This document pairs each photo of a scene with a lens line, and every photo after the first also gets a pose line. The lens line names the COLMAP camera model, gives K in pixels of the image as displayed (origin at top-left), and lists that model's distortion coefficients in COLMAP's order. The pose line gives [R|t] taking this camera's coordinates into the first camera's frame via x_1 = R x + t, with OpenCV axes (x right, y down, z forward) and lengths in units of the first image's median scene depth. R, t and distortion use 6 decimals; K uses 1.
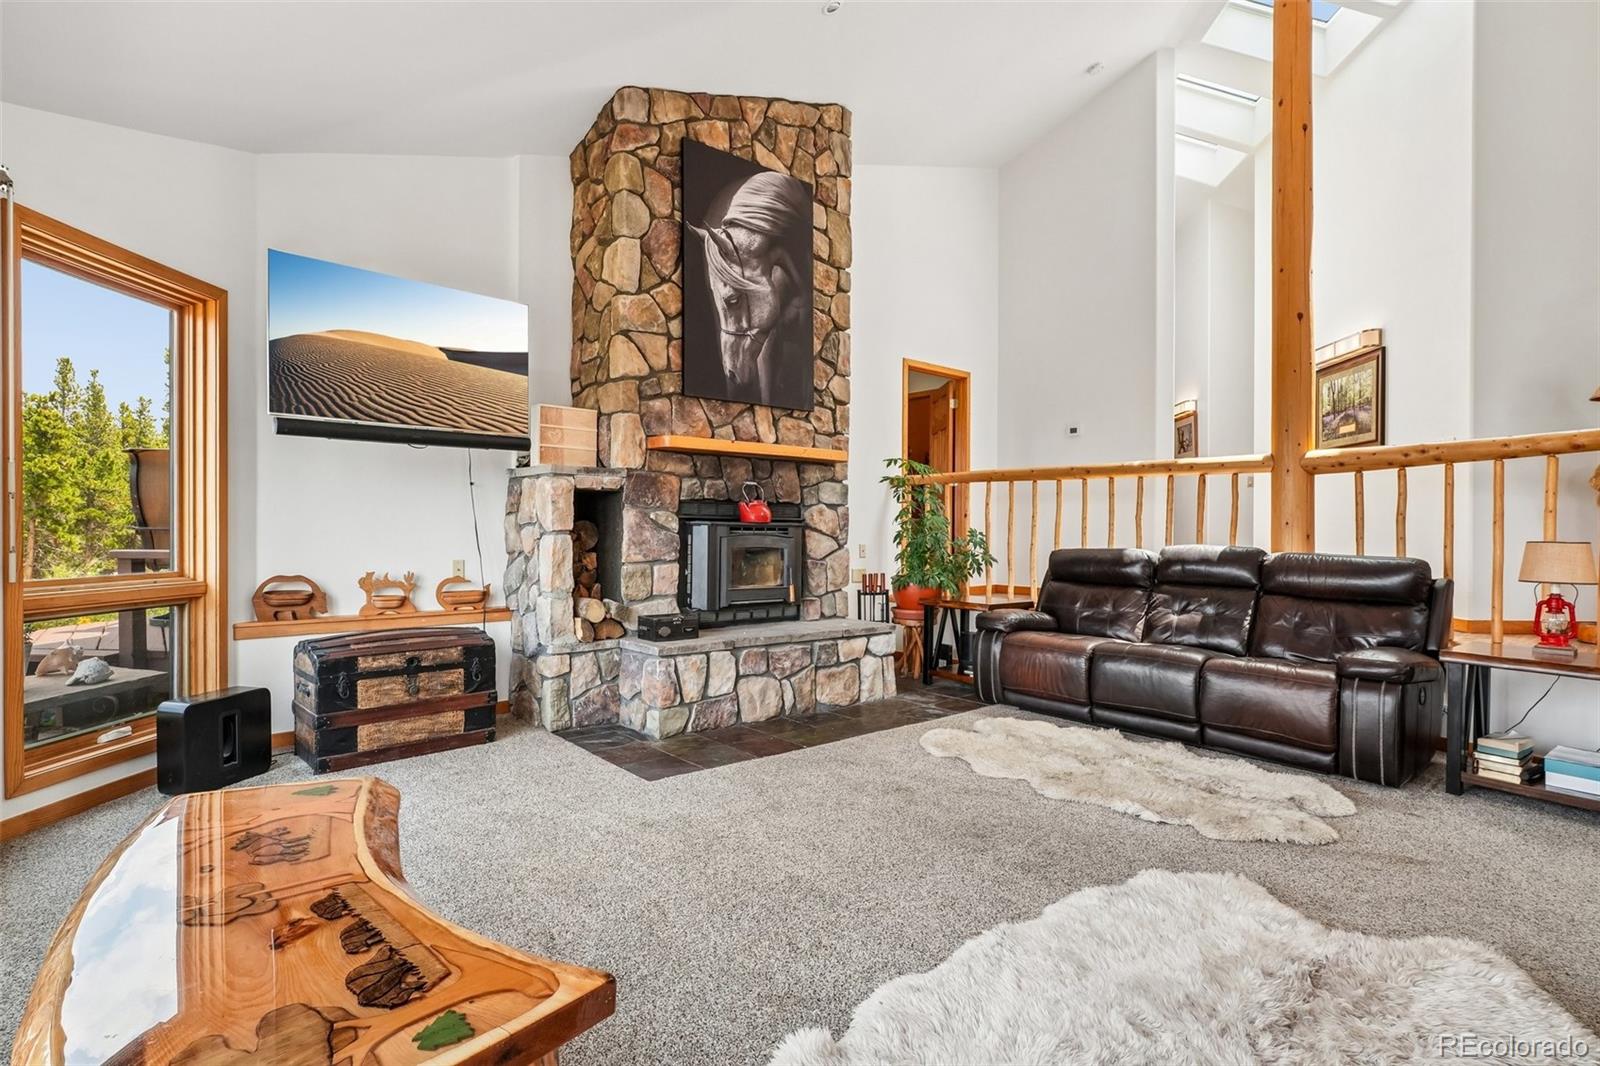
lens RADIAL K [[782.5, 0, 801.0], [0, 782.5, 534.2], [0, 0, 1]] dist [-0.020932, -0.000157]
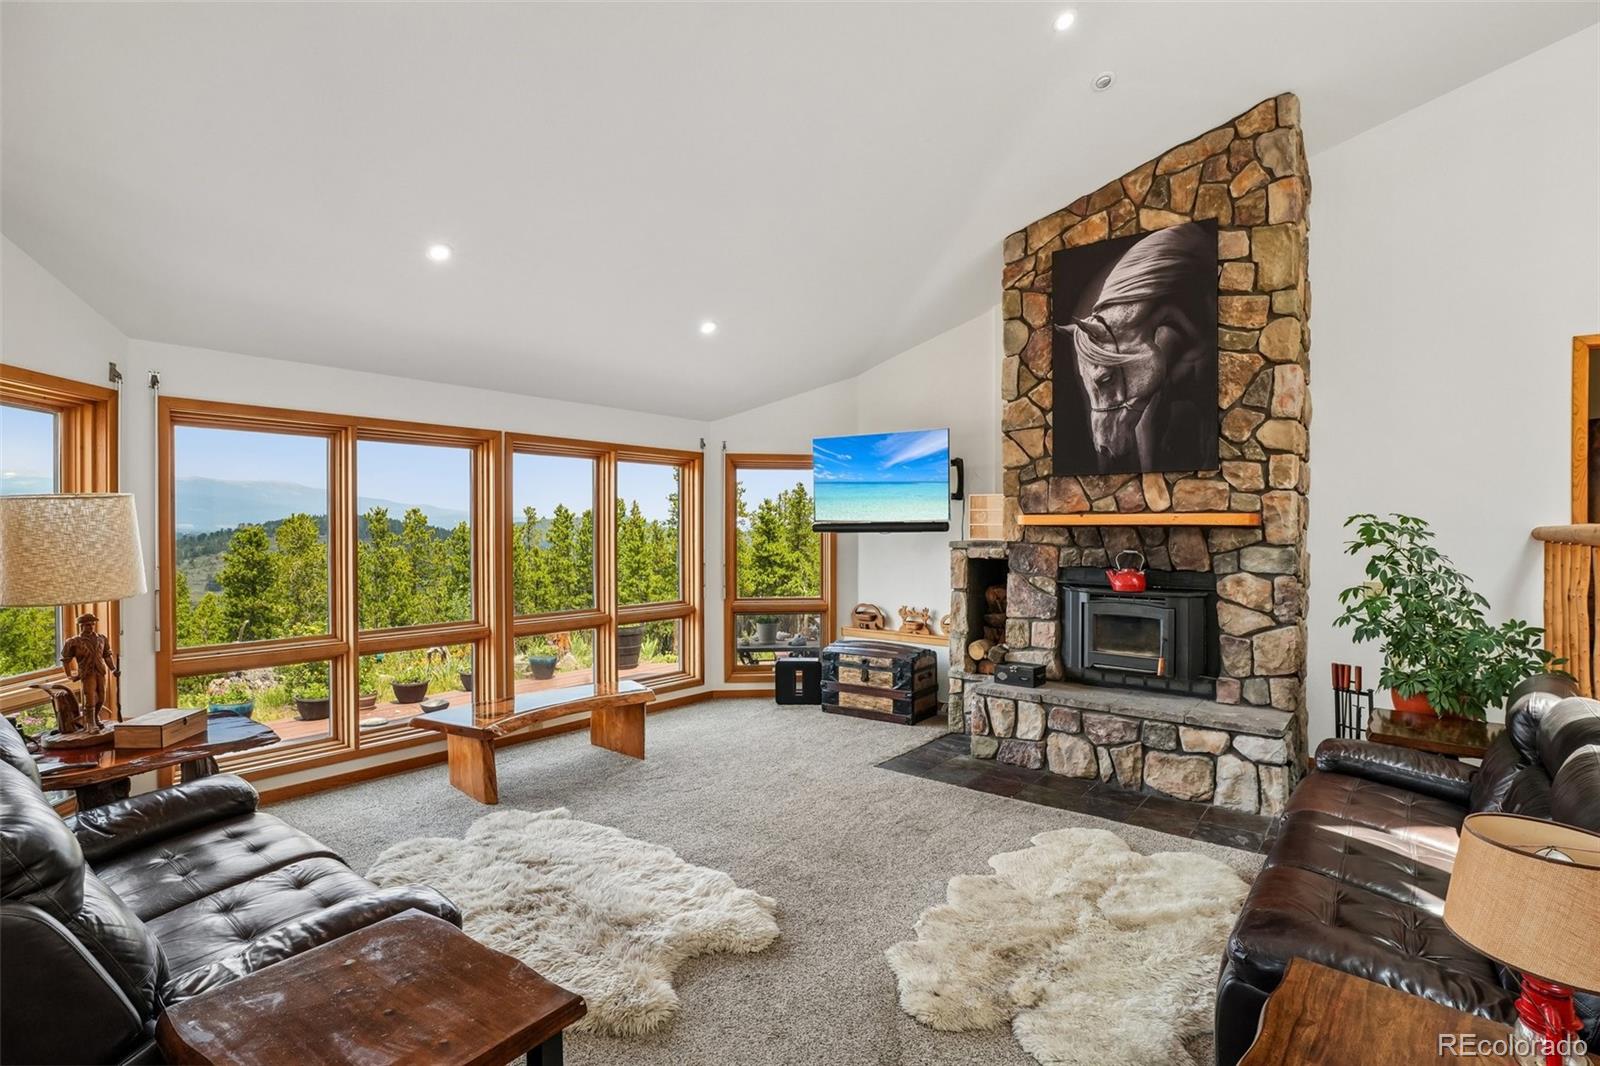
lens RADIAL K [[790.6, 0, 797.9], [0, 790.6, 527.2], [0, 0, 1]] dist [-0.020543, 0.000548]
pose [[0.209375, -0.003154, -0.977830, 0.870646], [-0.008474, 0.999951, -0.005040, -0.090440], [0.977799, 0.009342, 0.209338, 0.375123]]
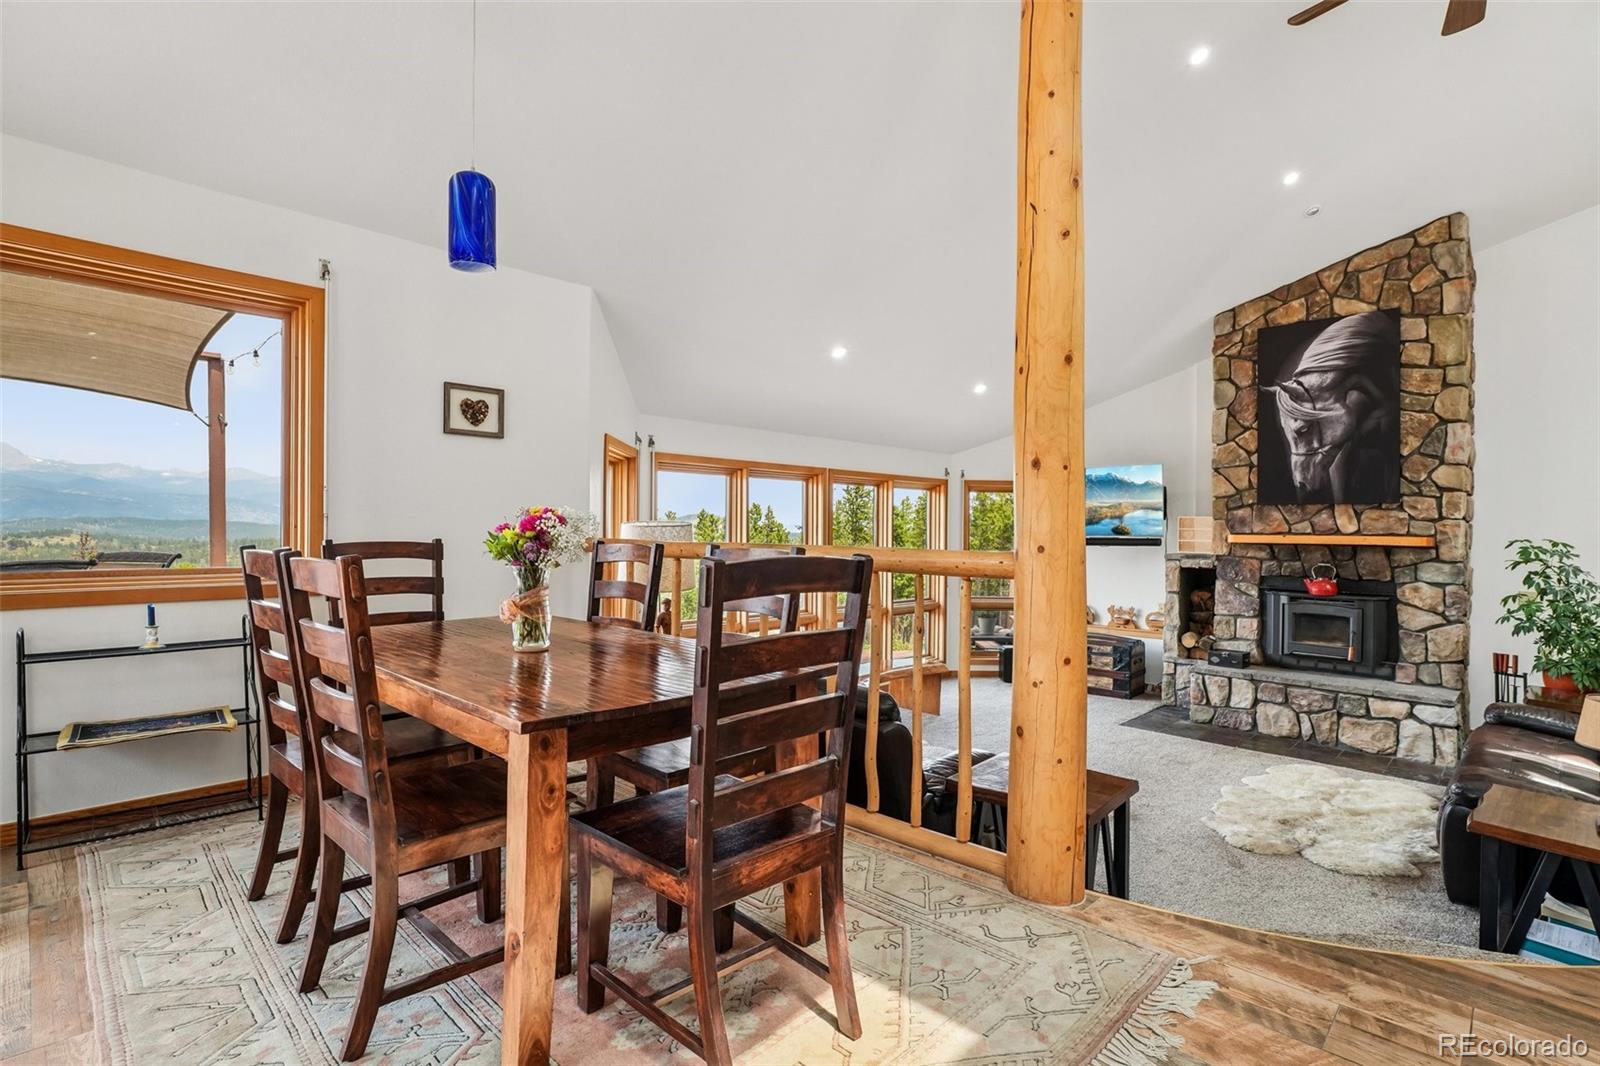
lens RADIAL K [[781.8, 0, 801.1], [0, 781.8, 528.8], [0, 0, 1]] dist [-0.040027, 0.008392]
pose [[0.094649, -0.002322, -0.995508, 1.165261], [-0.018244, 0.999825, -0.004066, -0.106718], [0.995344, 0.018547, 0.094590, 0.008916]]
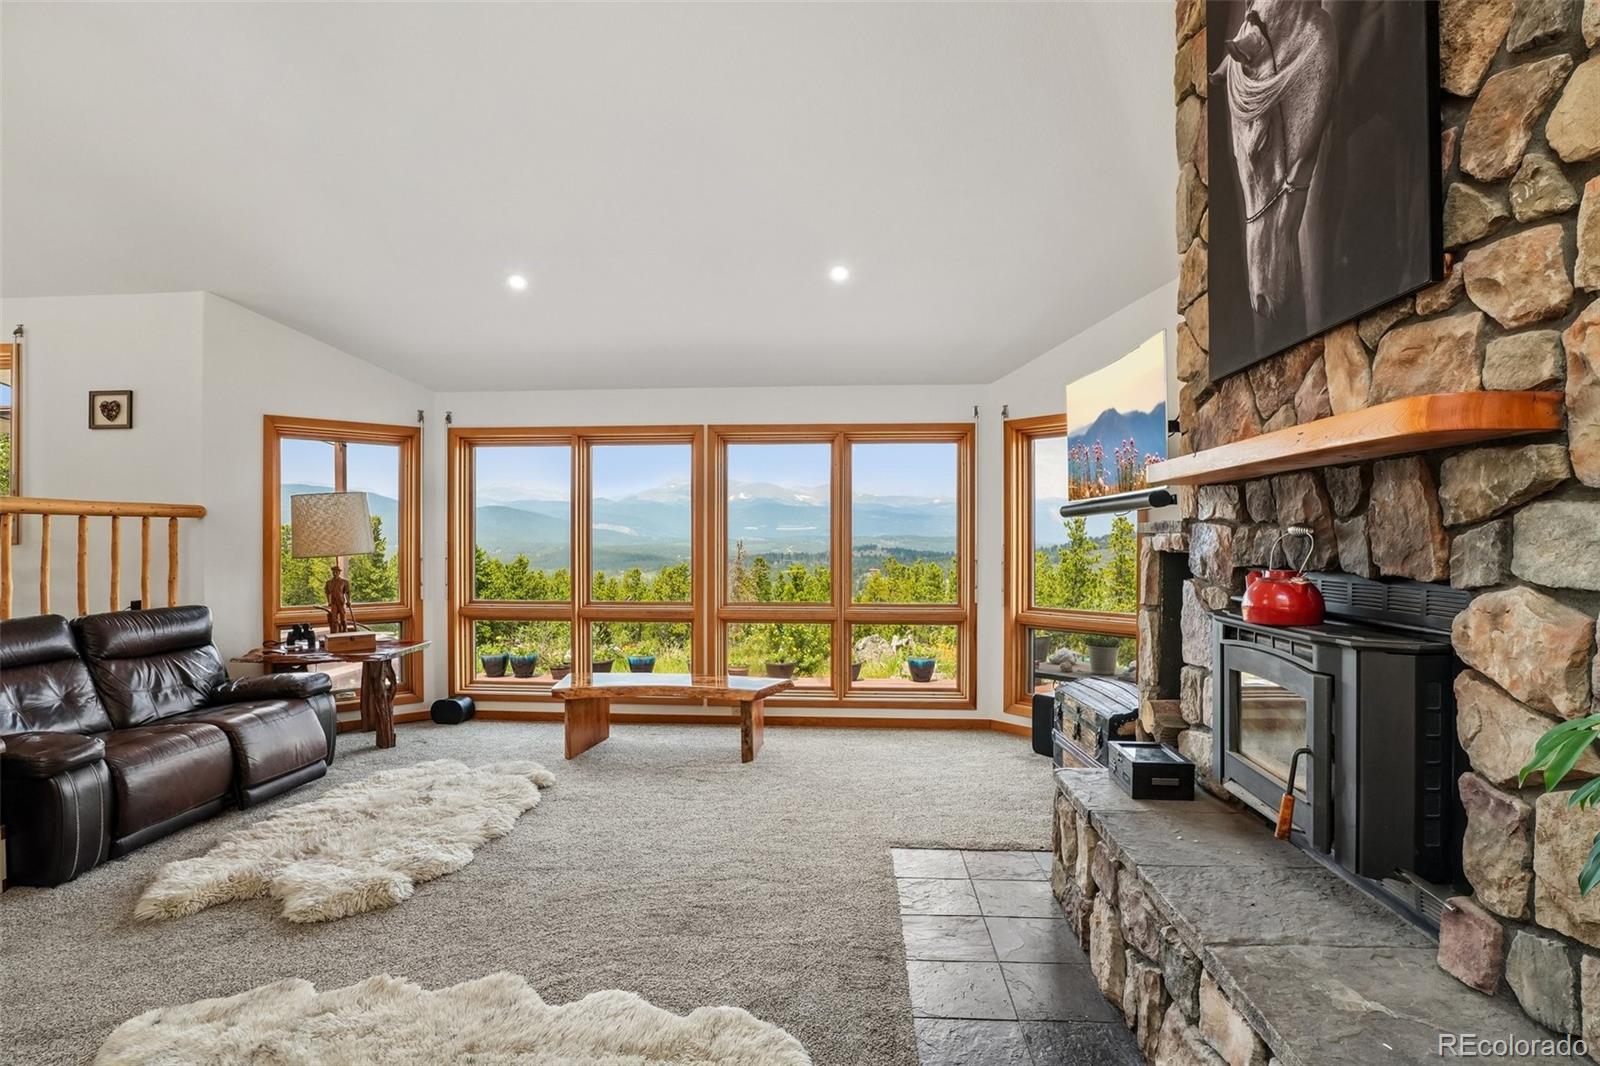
lens RADIAL K [[782.5, 0, 801.0], [0, 782.5, 534.2], [0, 0, 1]] dist [-0.020932, -0.000157]
pose [[-0.699006, -0.007318, -0.715078, 0.439821], [-0.007650, 0.999967, -0.002755, -0.060902], [0.715075, 0.003544, -0.699039, 1.133993]]
